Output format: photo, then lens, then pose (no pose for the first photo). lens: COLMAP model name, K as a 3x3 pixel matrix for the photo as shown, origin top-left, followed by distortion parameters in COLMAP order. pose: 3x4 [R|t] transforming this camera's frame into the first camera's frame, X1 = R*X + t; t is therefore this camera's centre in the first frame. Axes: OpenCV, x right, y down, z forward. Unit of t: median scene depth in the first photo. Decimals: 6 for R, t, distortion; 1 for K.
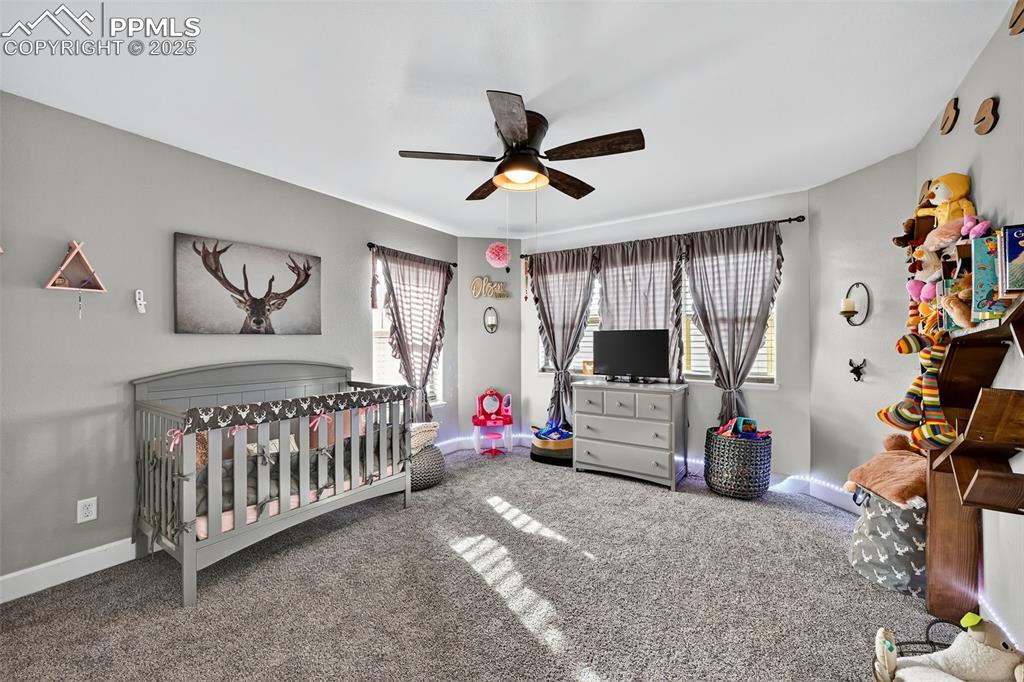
lens RADIAL K [[411.6, 0, 509.6], [0, 411.6, 339.1], [0, 0, 1]] dist [-0.002198, -0.000287]
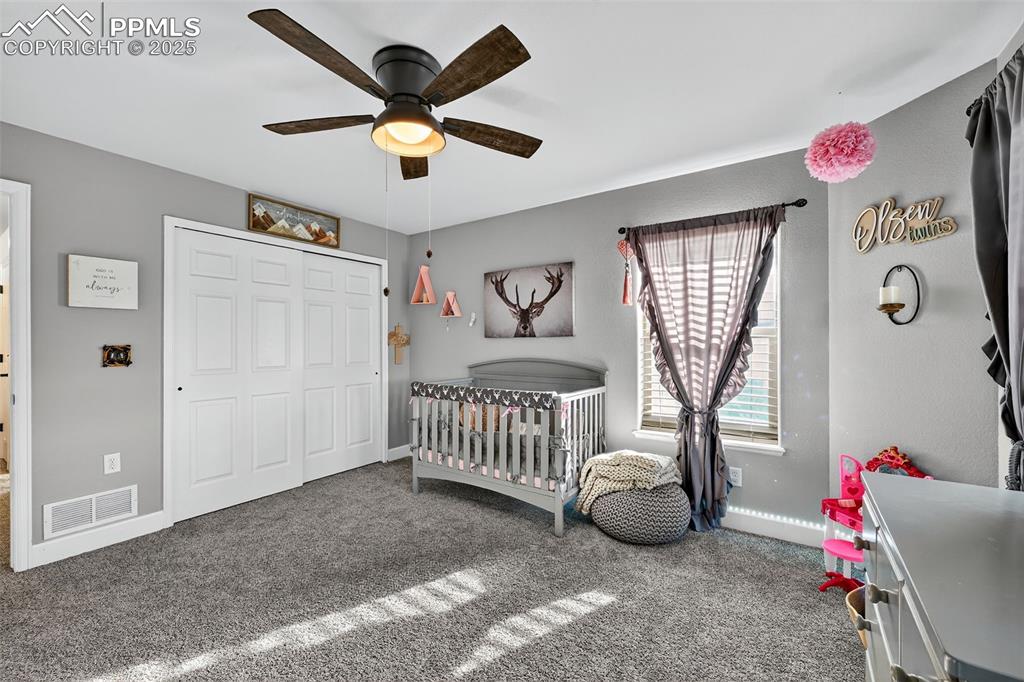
lens RADIAL K [[411.6, 0, 509.3], [0, 411.6, 344.5], [0, 0, 1]] dist [-0.002198, -0.000287]
pose [[-0.016769, 0.007152, -0.999834, 0.659571], [0.008449, 0.999940, 0.007011, 0.000847], [0.999824, -0.008331, -0.016829, 0.979694]]
